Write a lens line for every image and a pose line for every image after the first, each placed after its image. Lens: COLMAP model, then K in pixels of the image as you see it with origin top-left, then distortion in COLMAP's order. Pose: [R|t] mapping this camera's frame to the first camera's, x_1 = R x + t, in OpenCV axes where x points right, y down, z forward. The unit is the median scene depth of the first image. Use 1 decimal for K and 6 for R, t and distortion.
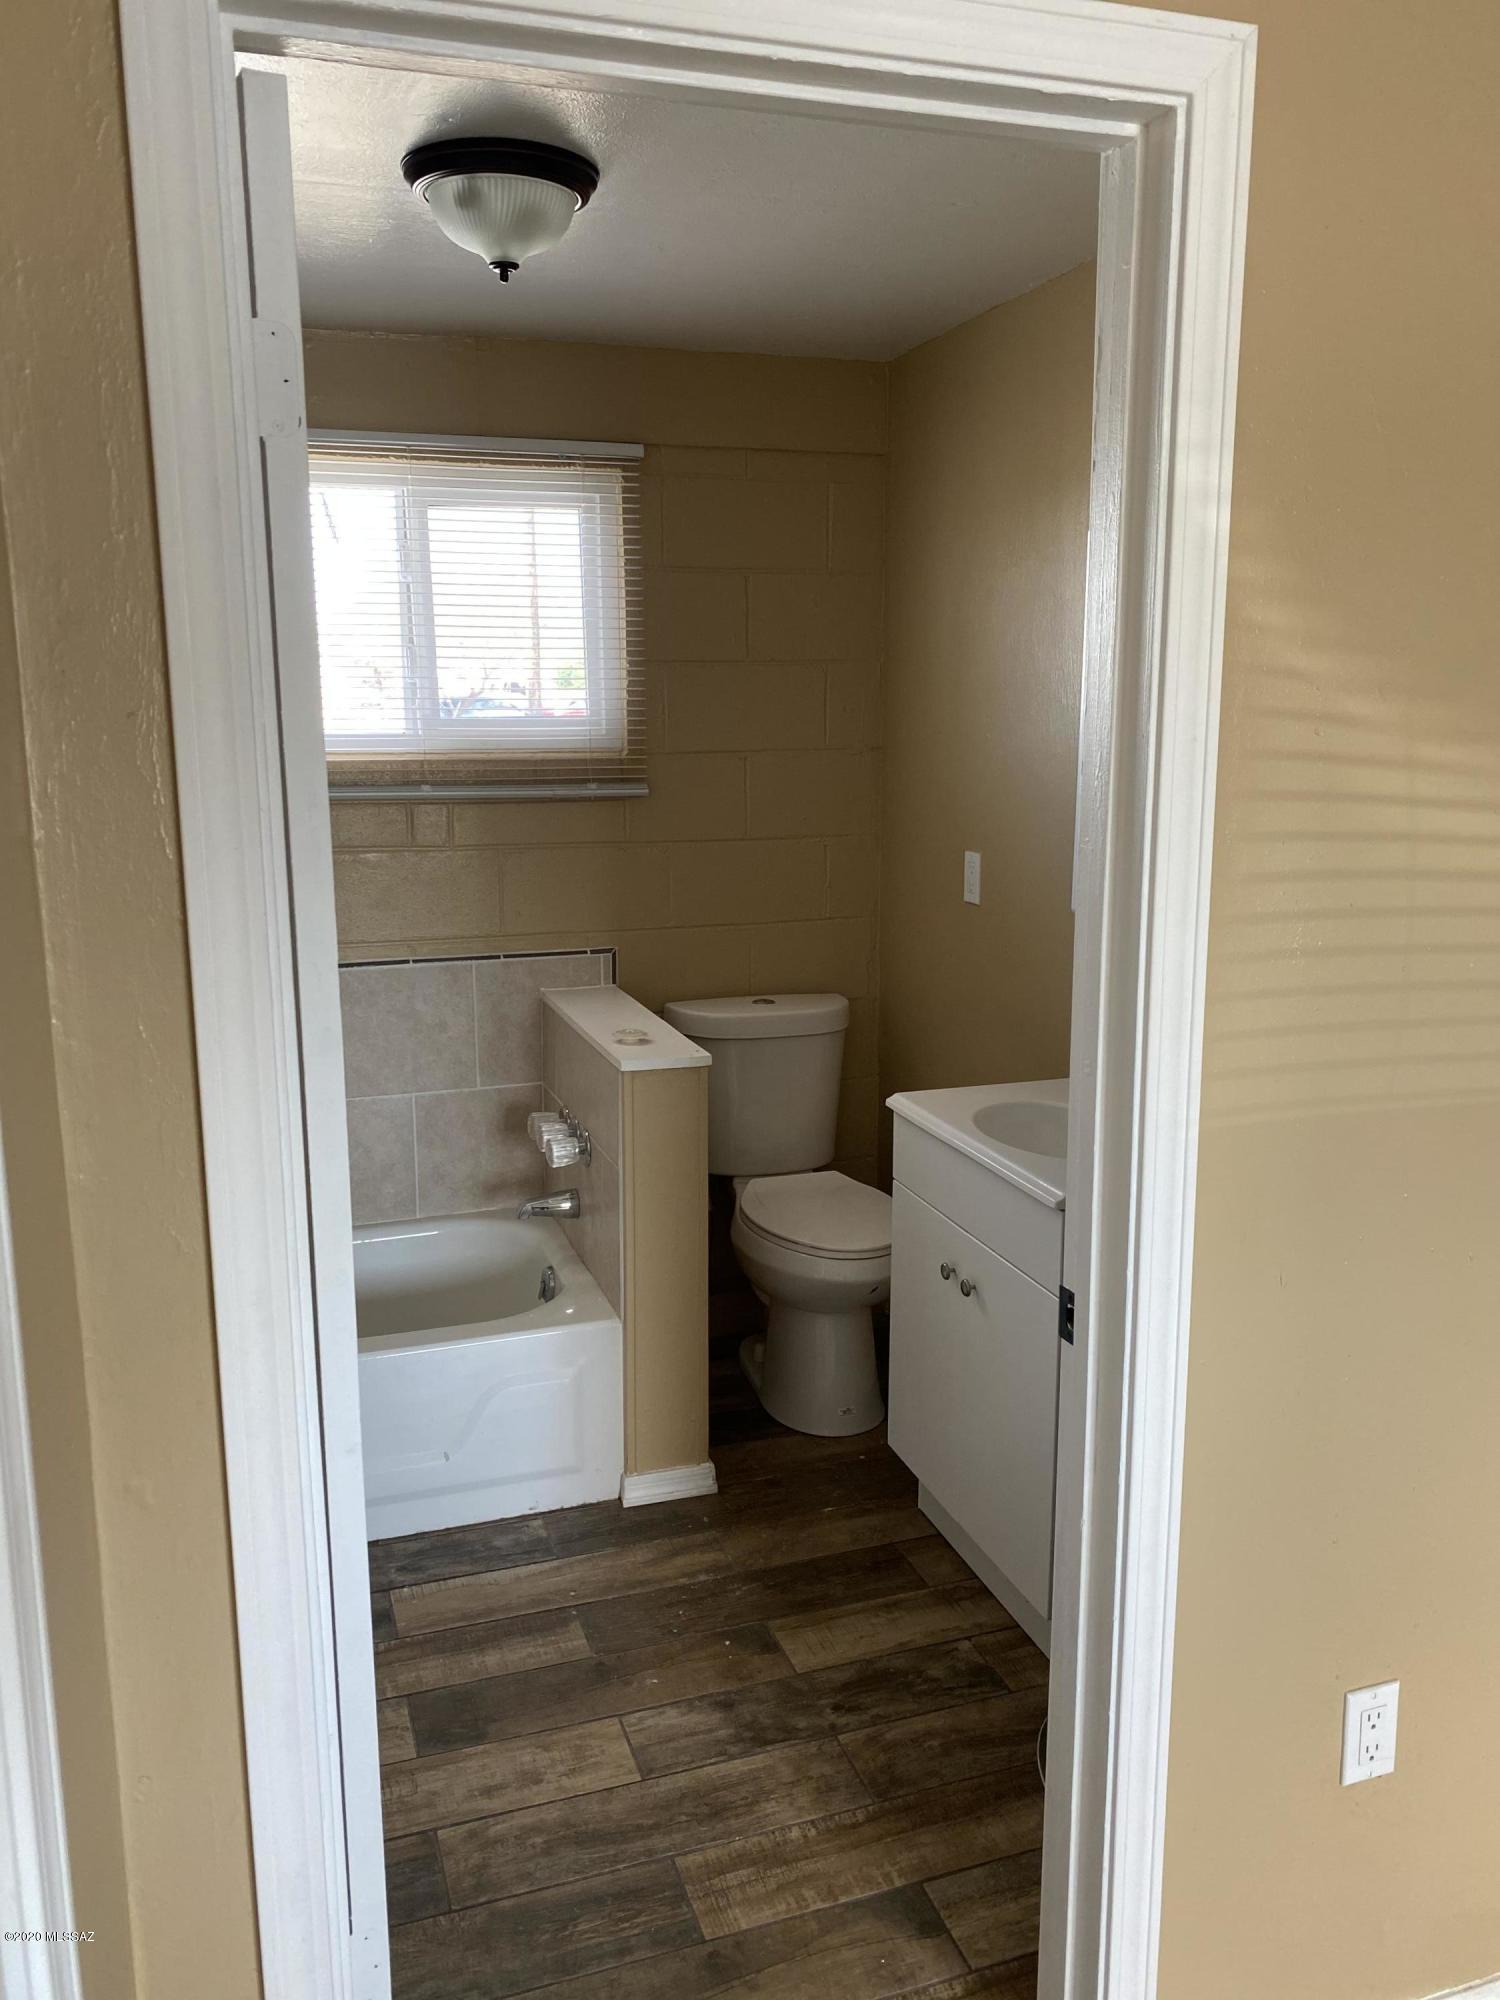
lens RADIAL K [[1540.0, 0, 766.7], [0, 1540.0, 987.6], [0, 0, 1]] dist [0.031864, -0.027962]
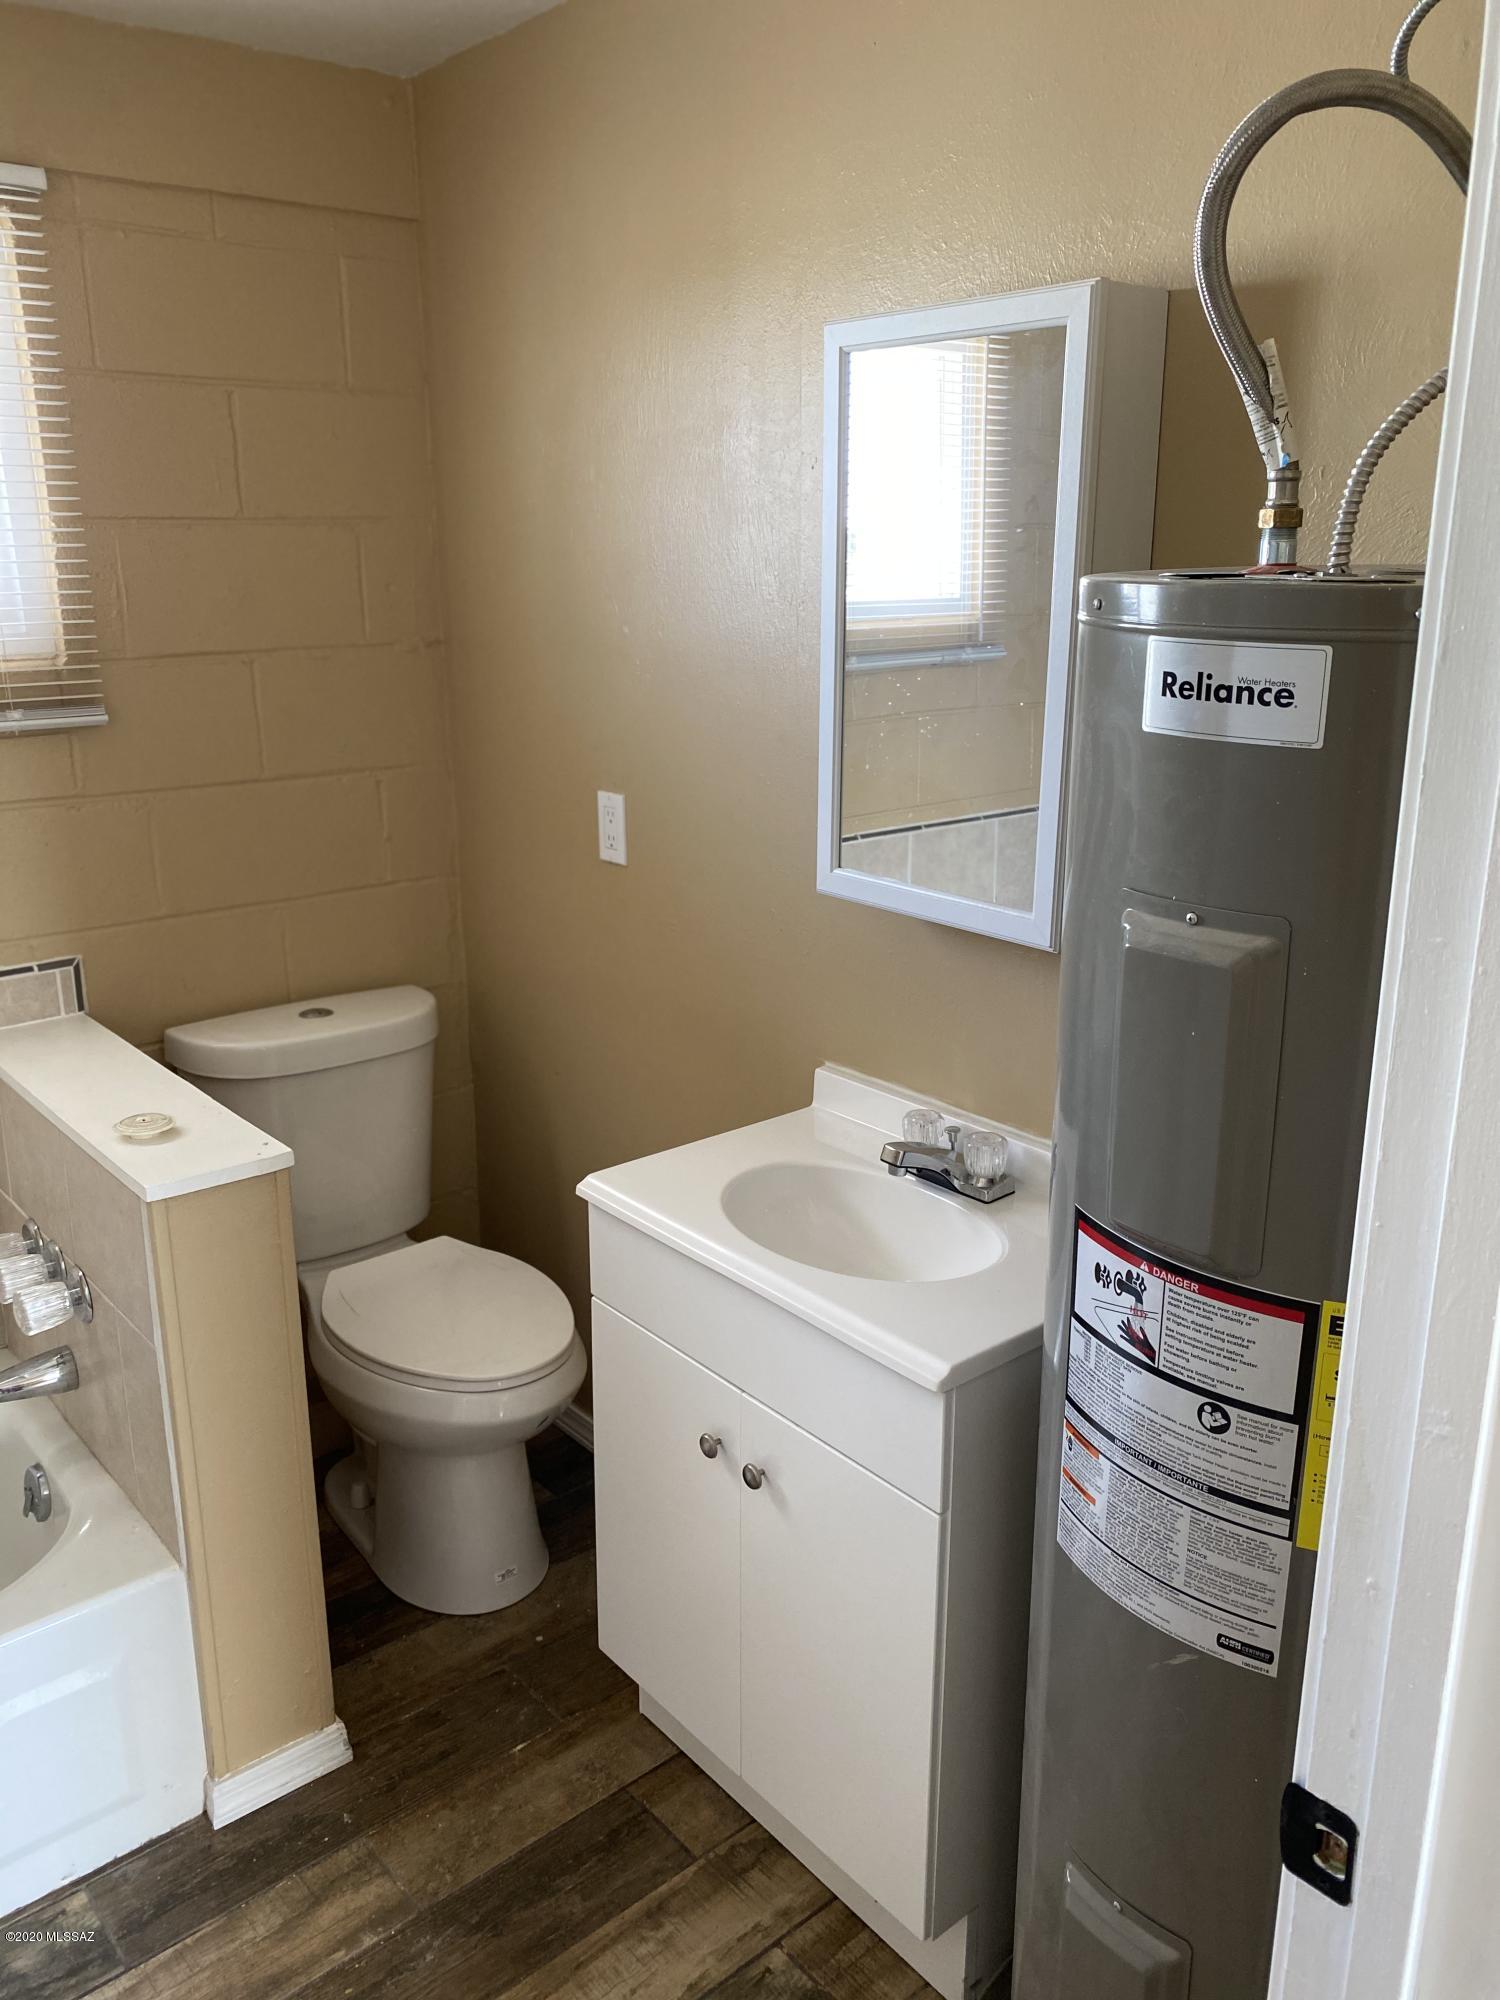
lens RADIAL K [[1540.0, 0, 740.8], [0, 1540.0, 981.8], [0, 0, 1]] dist [0.031864, -0.027962]
pose [[0.933739, -0.099481, 0.343855, -0.072359], [0.067469, 0.992300, 0.103872, -0.076134], [-0.351540, -0.073790, 0.933260, 0.316425]]
